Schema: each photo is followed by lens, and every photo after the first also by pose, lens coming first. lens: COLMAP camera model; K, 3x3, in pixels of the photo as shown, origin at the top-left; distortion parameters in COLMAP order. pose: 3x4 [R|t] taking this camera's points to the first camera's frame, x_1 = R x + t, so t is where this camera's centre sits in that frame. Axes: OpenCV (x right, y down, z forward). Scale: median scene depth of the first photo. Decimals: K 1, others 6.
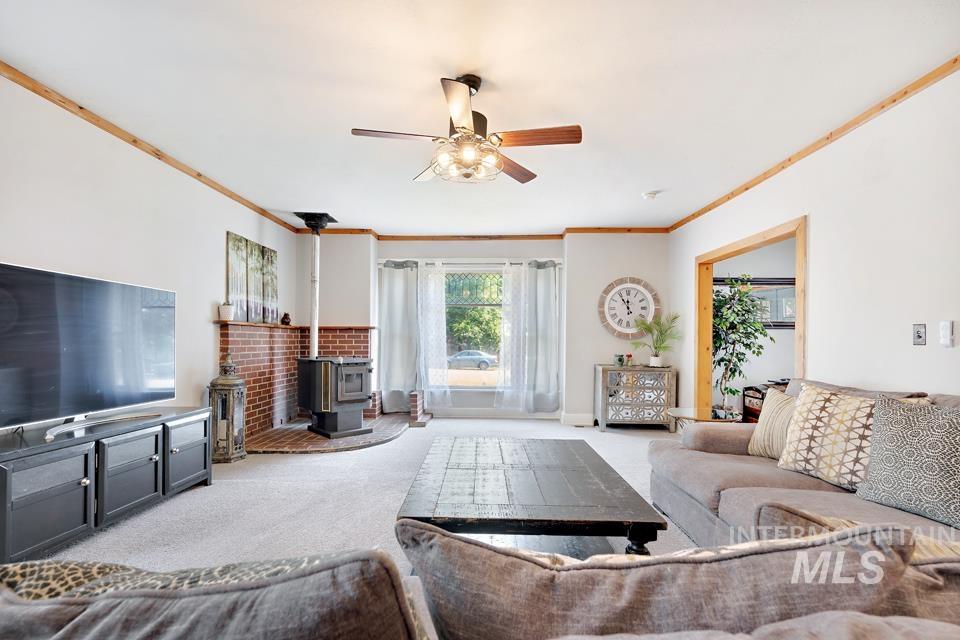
lens RADIAL K [[436.2, 0, 487.2], [0, 436.2, 340.0], [0, 0, 1]] dist [-0.008970, 0.001296]
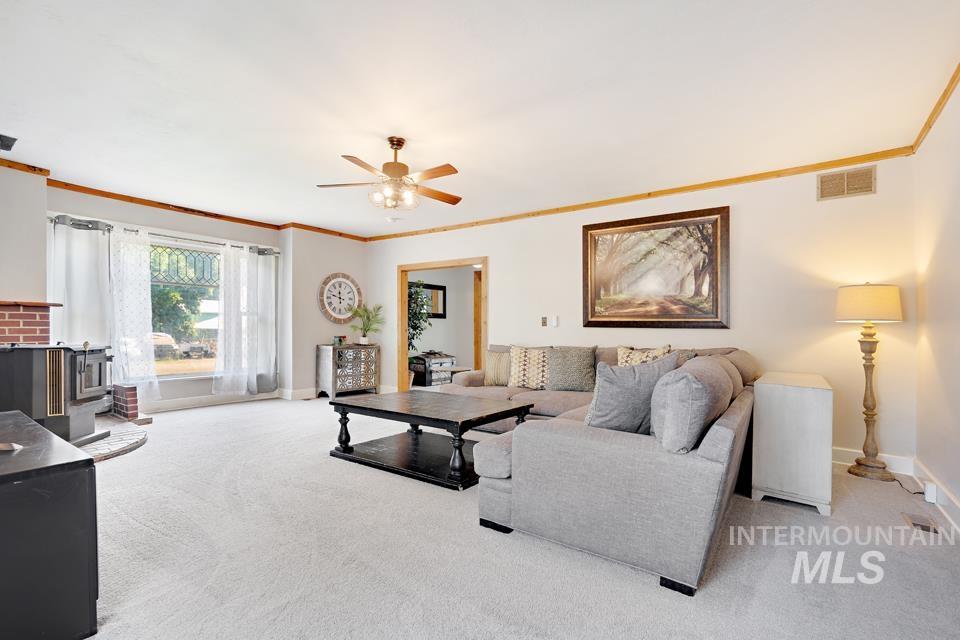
lens RADIAL K [[436.2, 0, 477.3], [0, 436.2, 326.8], [0, 0, 1]] dist [-0.008970, 0.001296]
pose [[0.572008, 0.003651, 0.820240, -0.460579], [-0.003954, 0.999991, -0.001694, 0.007674], [-0.820239, -0.002275, 0.572017, -0.014008]]
